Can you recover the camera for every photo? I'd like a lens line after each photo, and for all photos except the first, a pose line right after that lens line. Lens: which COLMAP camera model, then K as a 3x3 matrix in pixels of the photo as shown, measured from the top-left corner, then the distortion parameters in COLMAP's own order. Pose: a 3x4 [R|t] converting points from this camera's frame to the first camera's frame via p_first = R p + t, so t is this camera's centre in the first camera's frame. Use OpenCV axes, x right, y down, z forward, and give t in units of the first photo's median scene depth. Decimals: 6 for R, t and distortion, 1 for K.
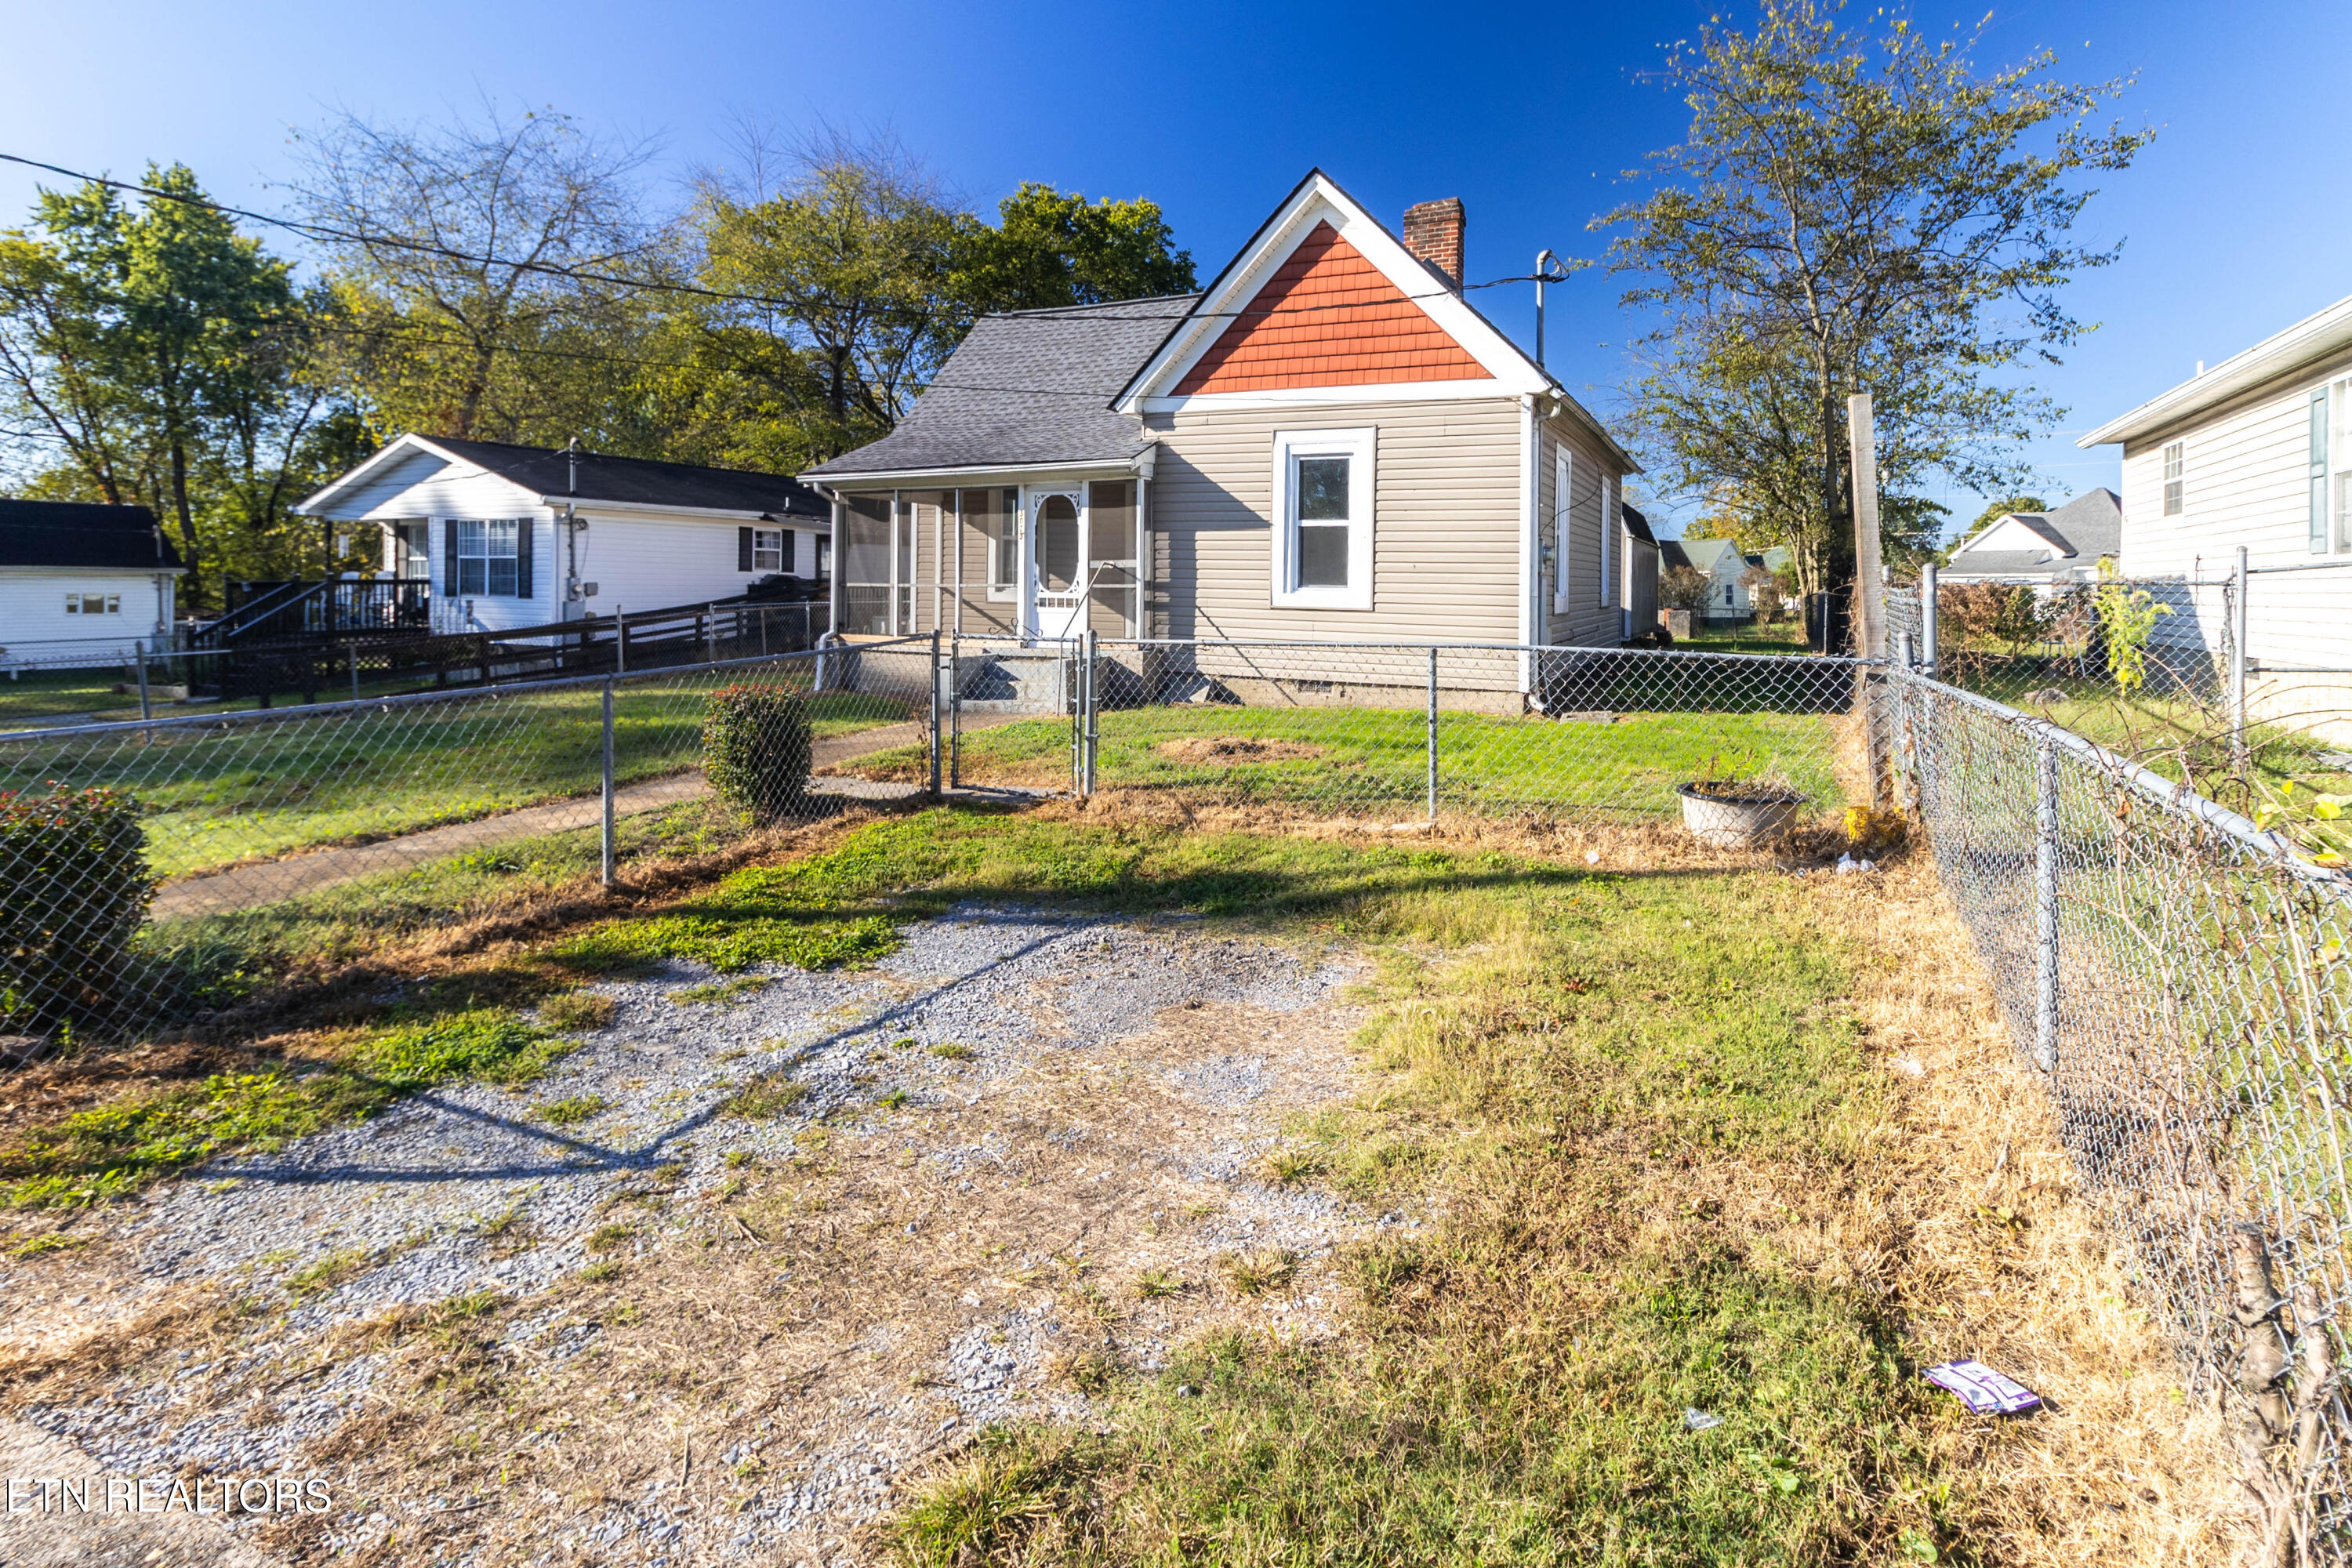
lens RADIAL K [[1168.3, 0, 1274.9], [0, 1168.3, 596.0], [0, 0, 1]] dist [-0.001430, 0.002050]
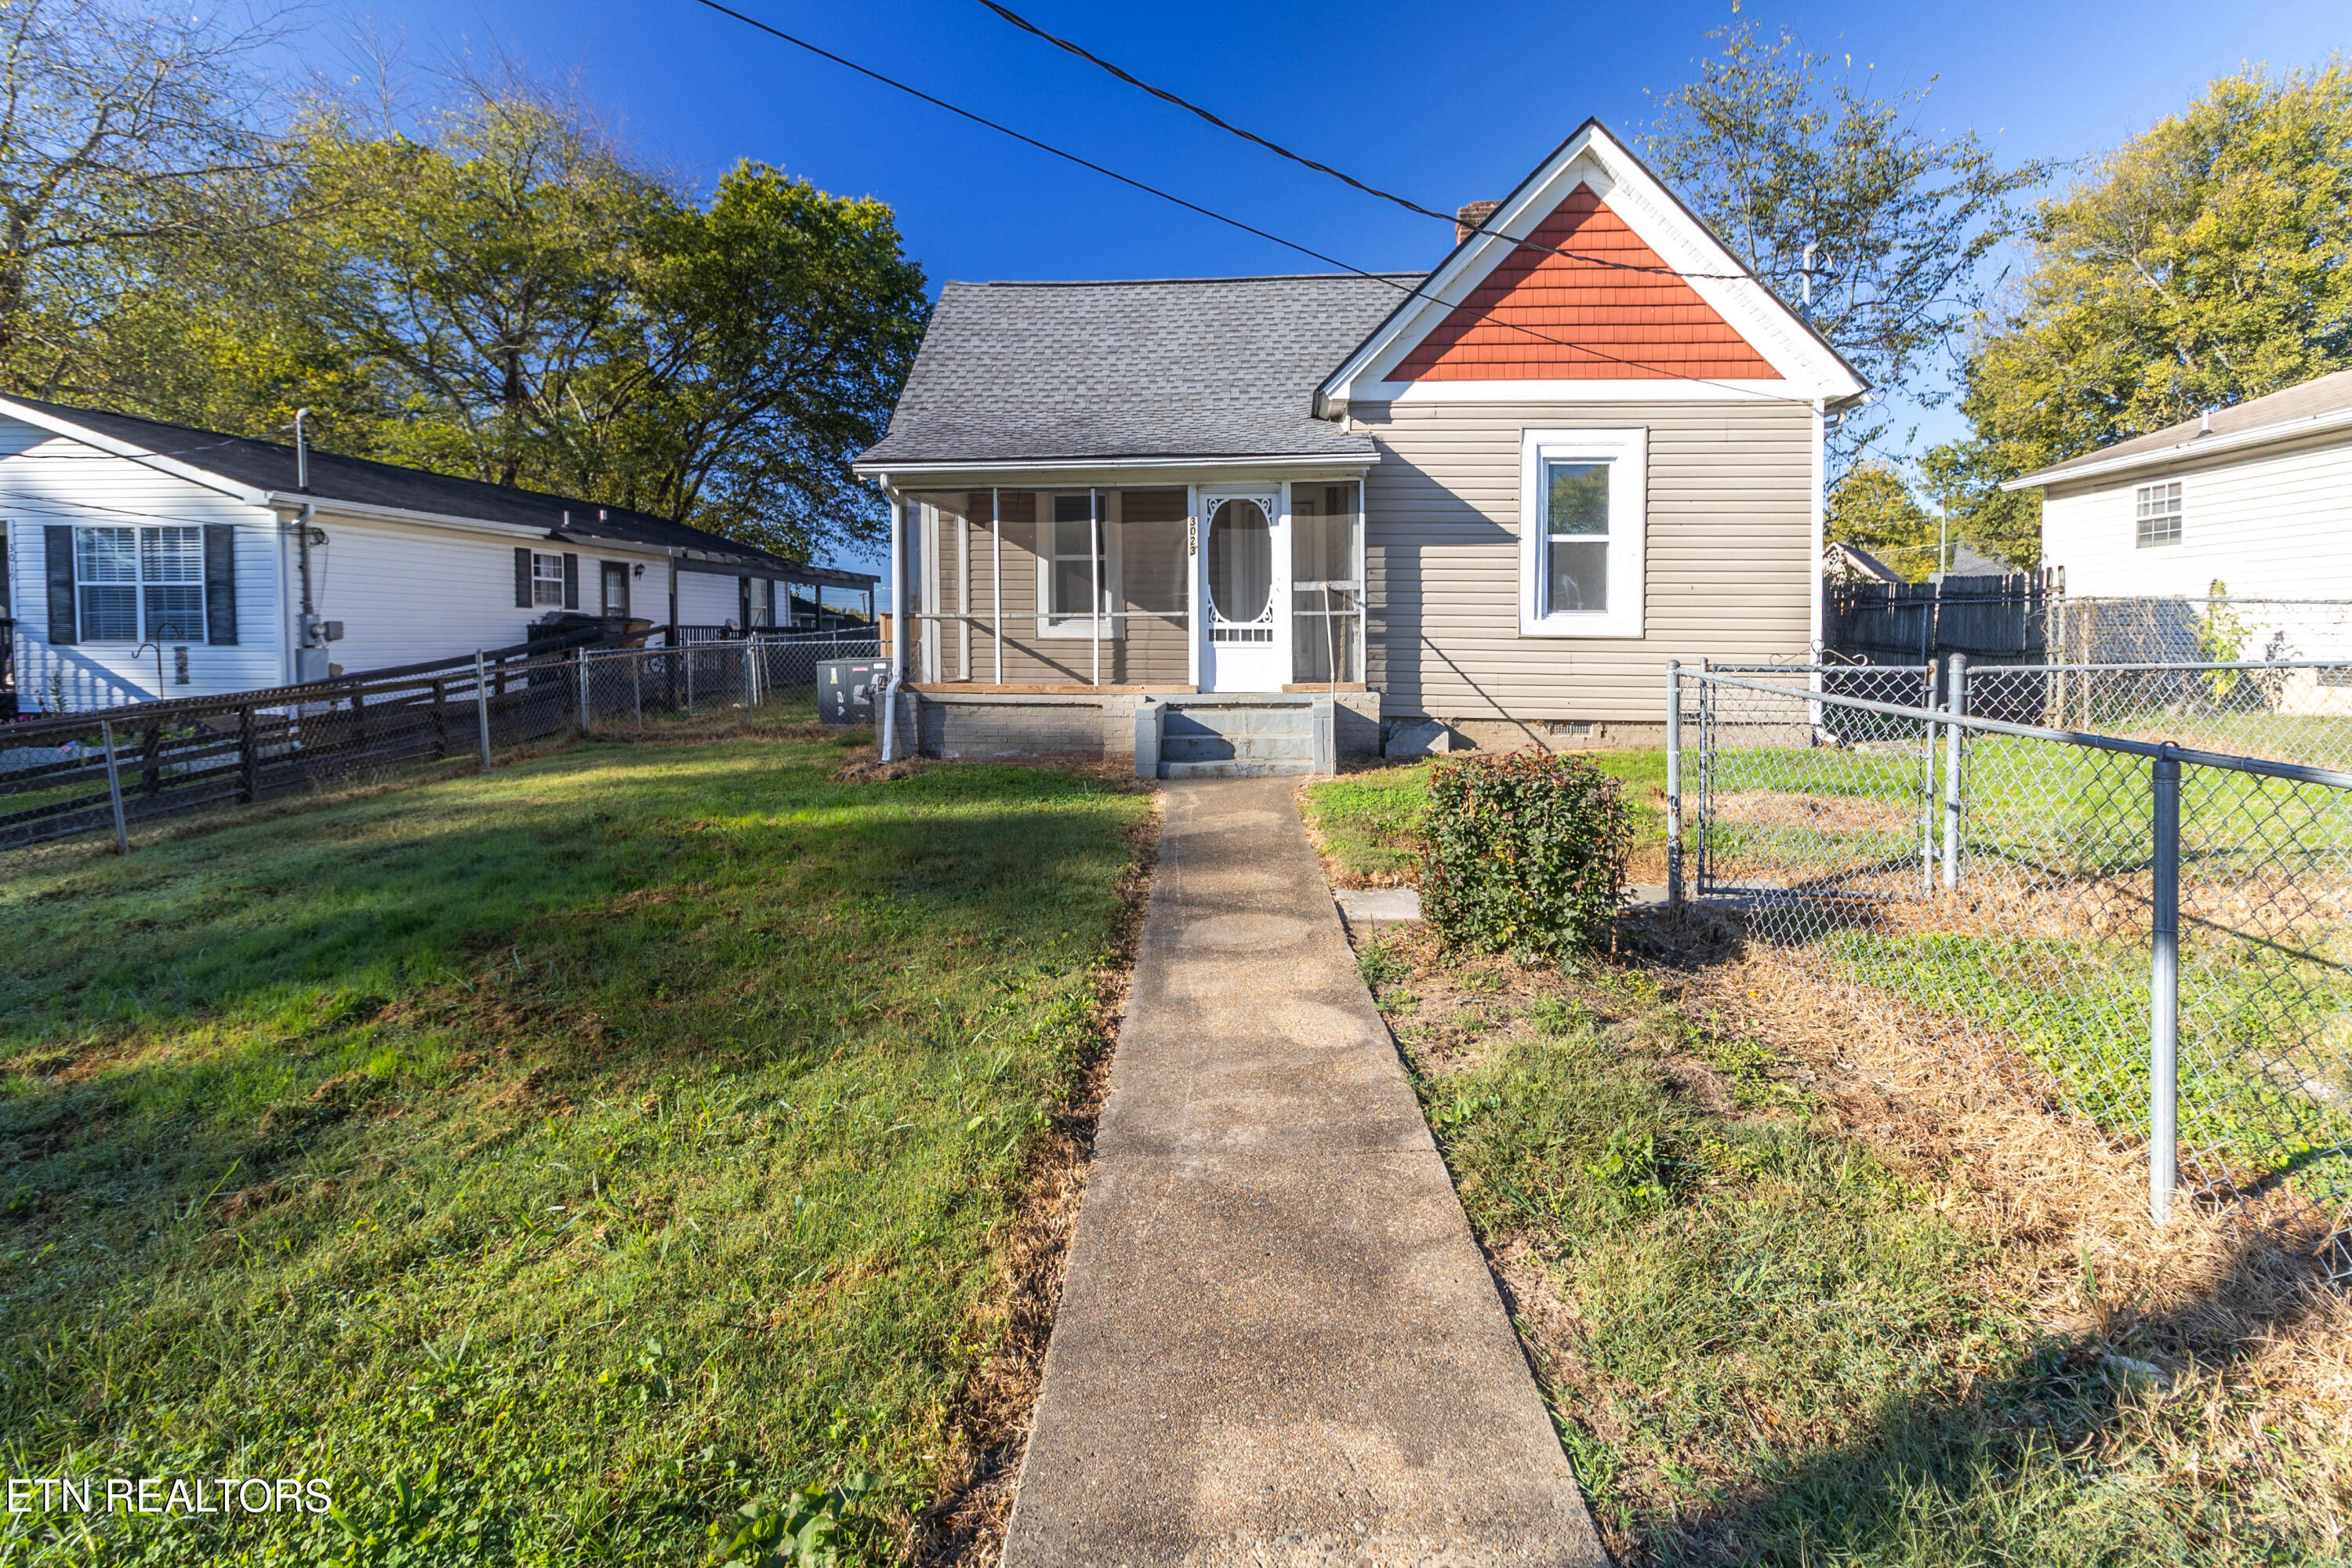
lens RADIAL K [[1109.7, 0, 1259.3], [0, 1109.7, 672.5], [0, 0, 1]] dist [0.004062, 0.000204]
pose [[0.940837, -0.021617, 0.338171, -0.444511], [0.012546, 0.999501, 0.028988, 0.009778], [-0.338628, -0.023030, 0.940638, 0.294134]]
